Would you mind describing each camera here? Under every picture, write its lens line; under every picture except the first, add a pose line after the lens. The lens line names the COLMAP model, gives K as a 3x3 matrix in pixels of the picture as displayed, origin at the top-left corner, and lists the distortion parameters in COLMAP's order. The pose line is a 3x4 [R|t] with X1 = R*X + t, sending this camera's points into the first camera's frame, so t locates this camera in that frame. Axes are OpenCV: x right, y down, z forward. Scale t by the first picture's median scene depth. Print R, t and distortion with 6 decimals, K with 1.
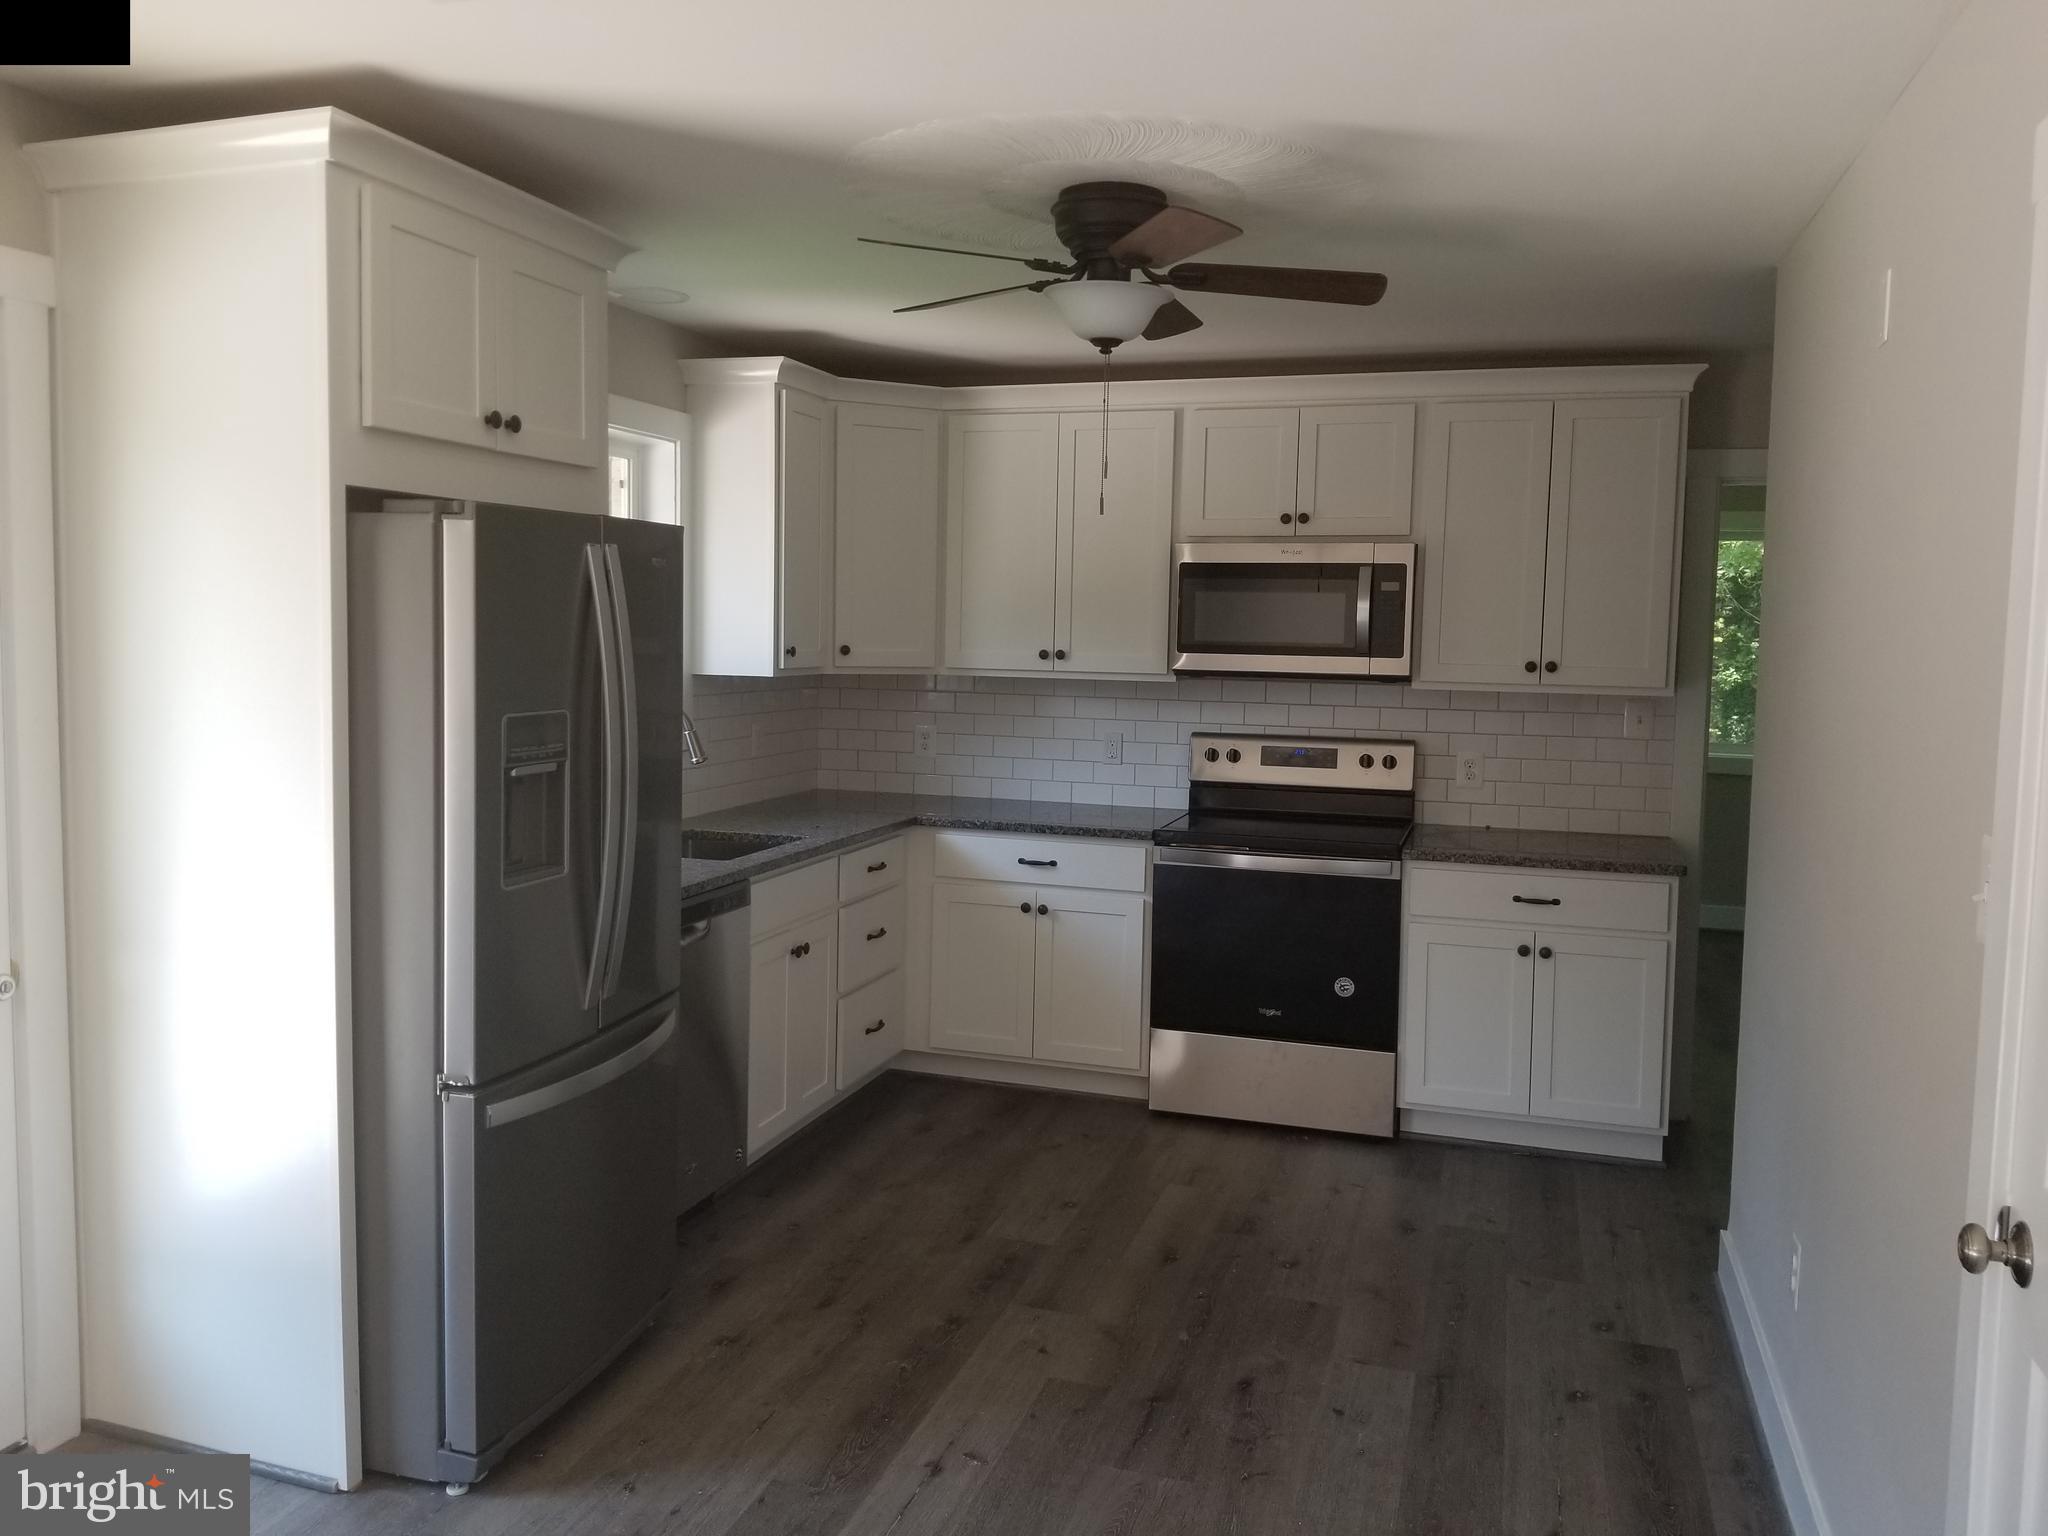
lens RADIAL K [[1599.9, 0, 1024.2], [0, 1599.9, 768.4], [0, 0, 1]] dist [0.046659, -0.066471]
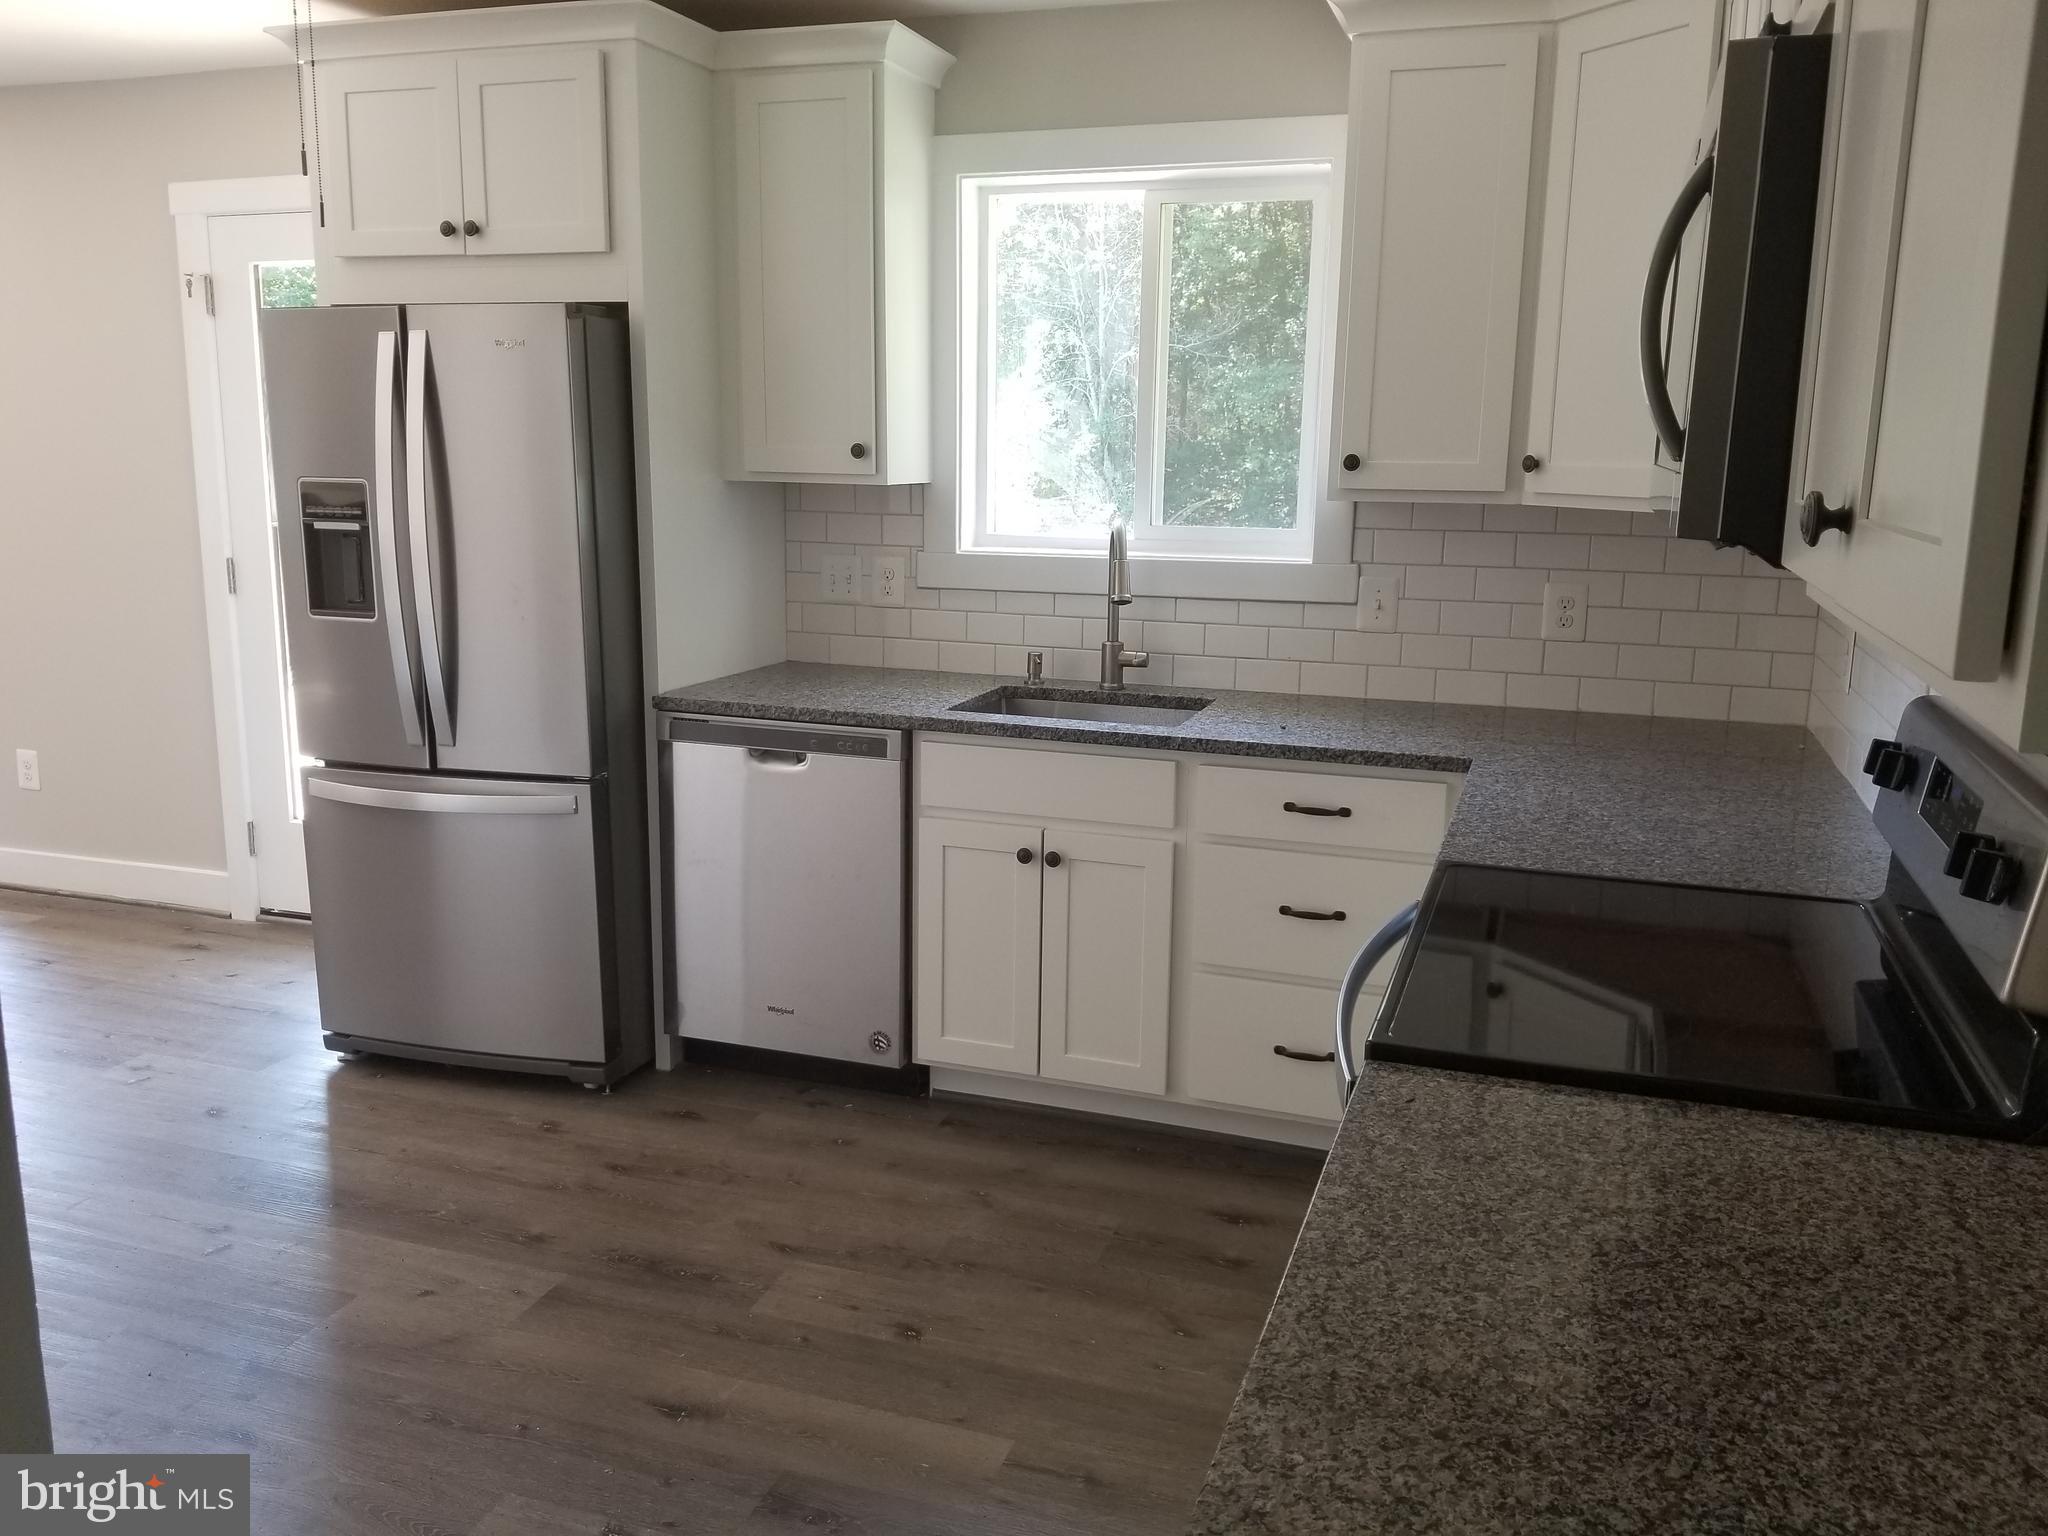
lens RADIAL K [[1599.9, 0, 1025.9], [0, 1599.9, 756.5], [0, 0, 1]] dist [0.046659, -0.066471]
pose [[-0.030749, 0.194659, -0.980389, 0.681600], [-0.095061, 0.975837, 0.196737, -0.098433], [0.994996, 0.099246, -0.011502, 1.129504]]
